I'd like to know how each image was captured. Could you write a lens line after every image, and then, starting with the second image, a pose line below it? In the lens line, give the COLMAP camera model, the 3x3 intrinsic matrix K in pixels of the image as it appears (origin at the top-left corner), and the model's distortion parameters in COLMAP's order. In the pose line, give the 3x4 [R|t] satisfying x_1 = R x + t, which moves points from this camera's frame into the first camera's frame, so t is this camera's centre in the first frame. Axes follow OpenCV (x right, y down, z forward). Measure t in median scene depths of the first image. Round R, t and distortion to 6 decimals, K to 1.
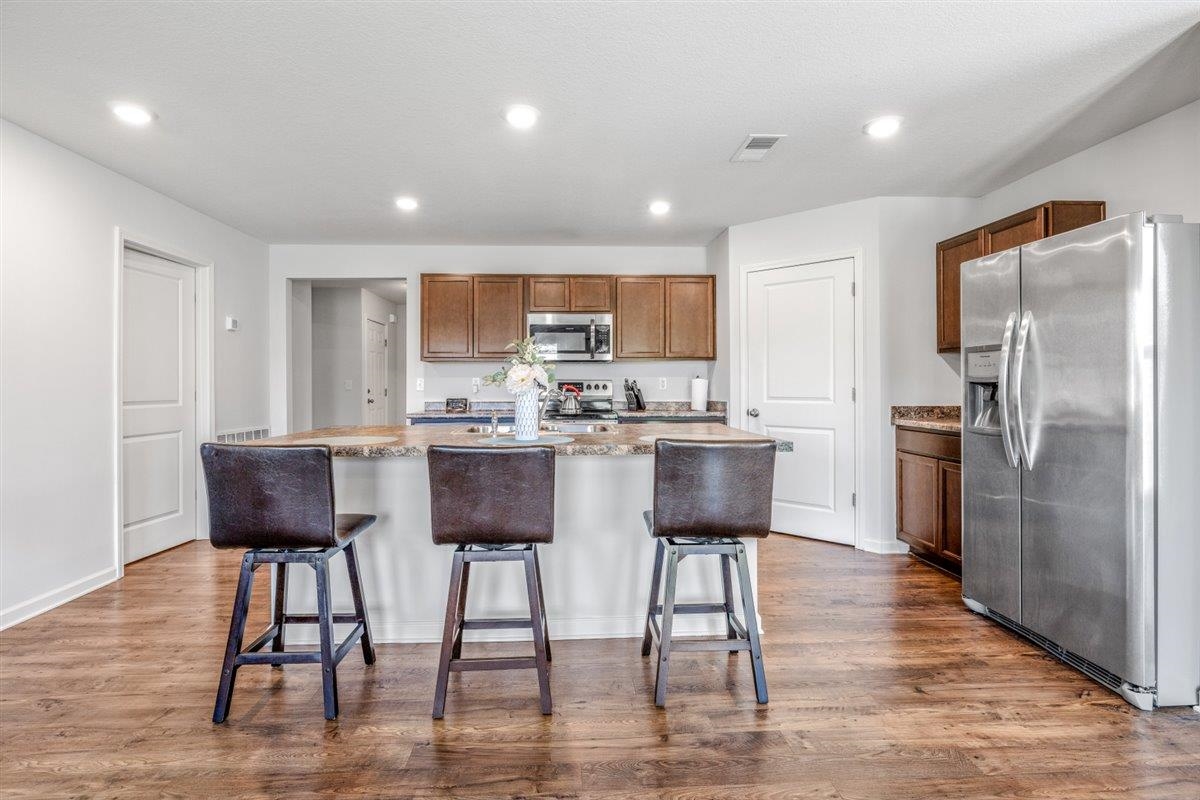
lens RADIAL K [[558.5, 0, 599.7], [0, 558.5, 389.7], [0, 0, 1]] dist [0.000529, -0.000240]
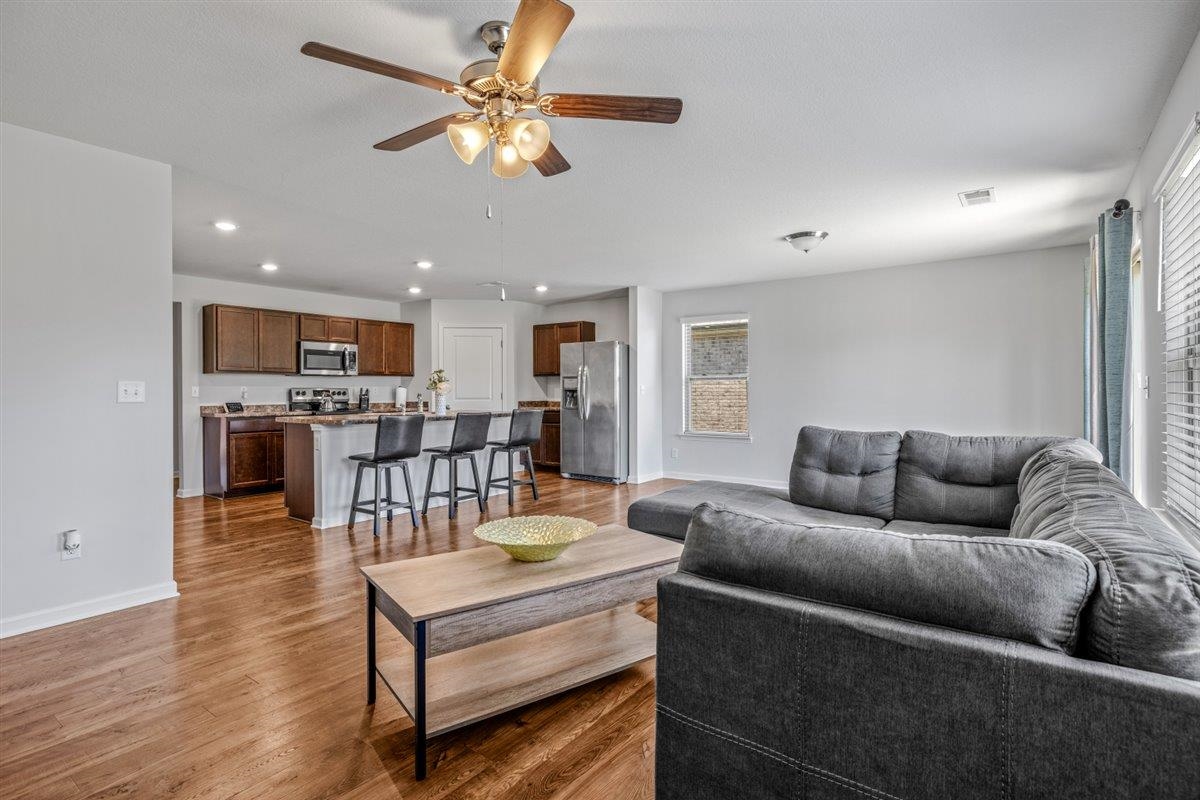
lens RADIAL K [[595.2, 0, 588.3], [0, 595.2, 395.1], [0, 0, 1]] dist [-0.001339, 0.001787]
pose [[0.639256, -0.006526, 0.768967, -0.857801], [0.011585, 0.999932, -0.001145, 0.010251], [-0.768907, 0.009640, 0.639288, -0.529703]]
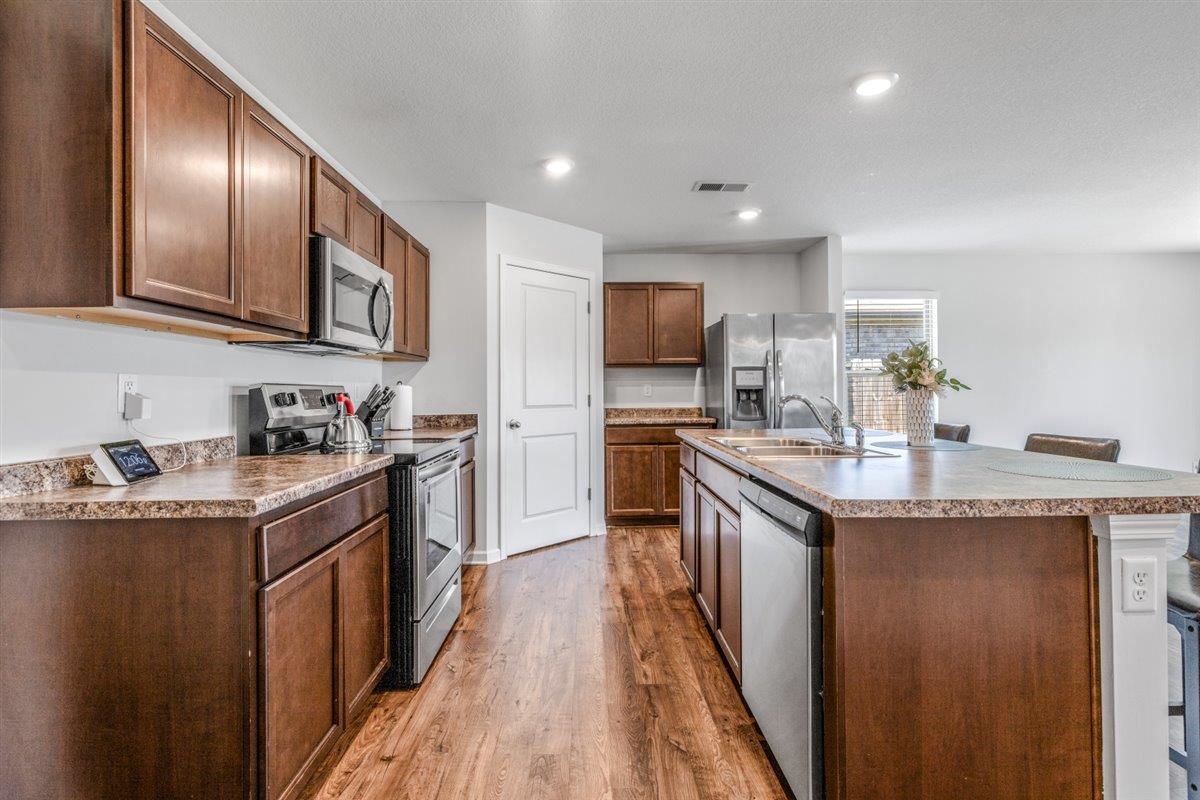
lens RADIAL K [[595.2, 0, 599.8], [0, 595.2, 392.5], [0, 0, 1]] dist [-0.001339, 0.001787]
pose [[0.038164, -0.001474, 0.999270, -0.635504], [0.019110, 0.999817, 0.000745, -0.006770], [-0.999089, 0.019068, 0.038185, 0.799778]]
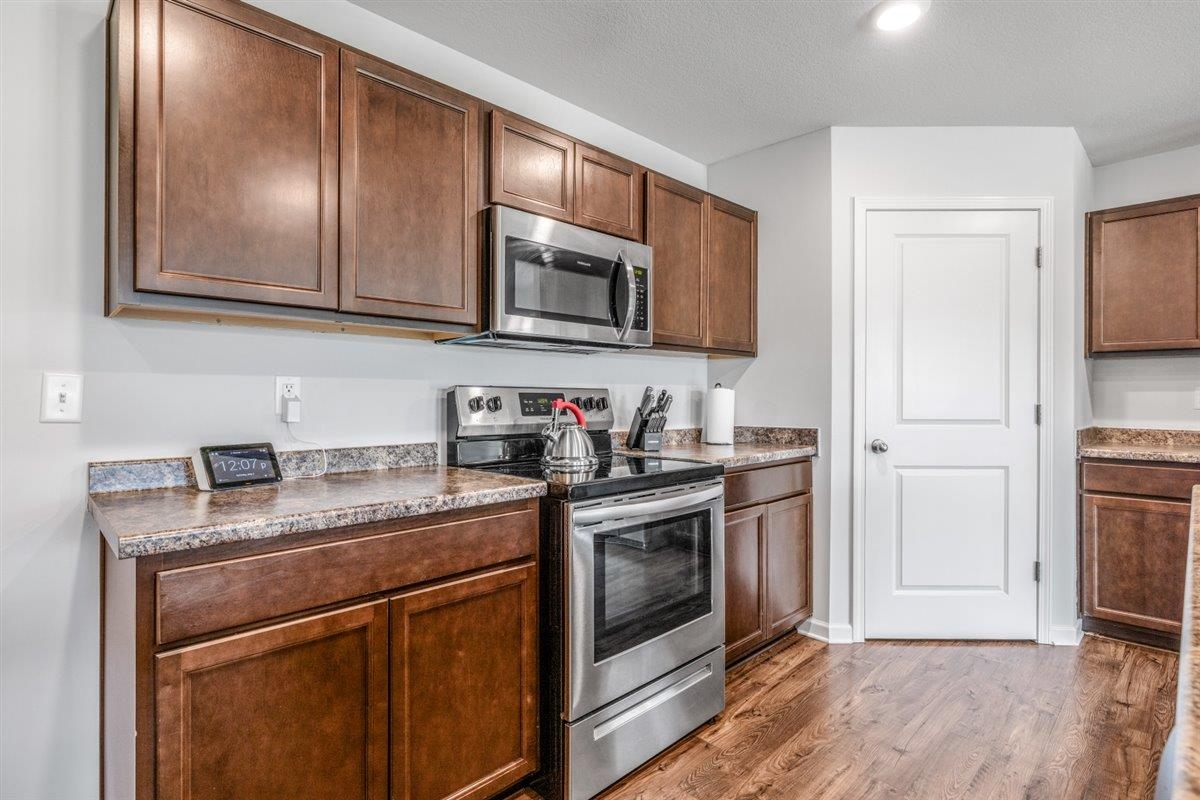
lens RADIAL K [[595.2, 0, 589.7], [0, 595.2, 398.3], [0, 0, 1]] dist [-0.001339, 0.001787]
pose [[0.756117, 0.000944, 0.654436, -0.356703], [0.004287, 0.999970, -0.006397, -0.006823], [-0.654422, 0.007643, 0.756091, 0.697351]]
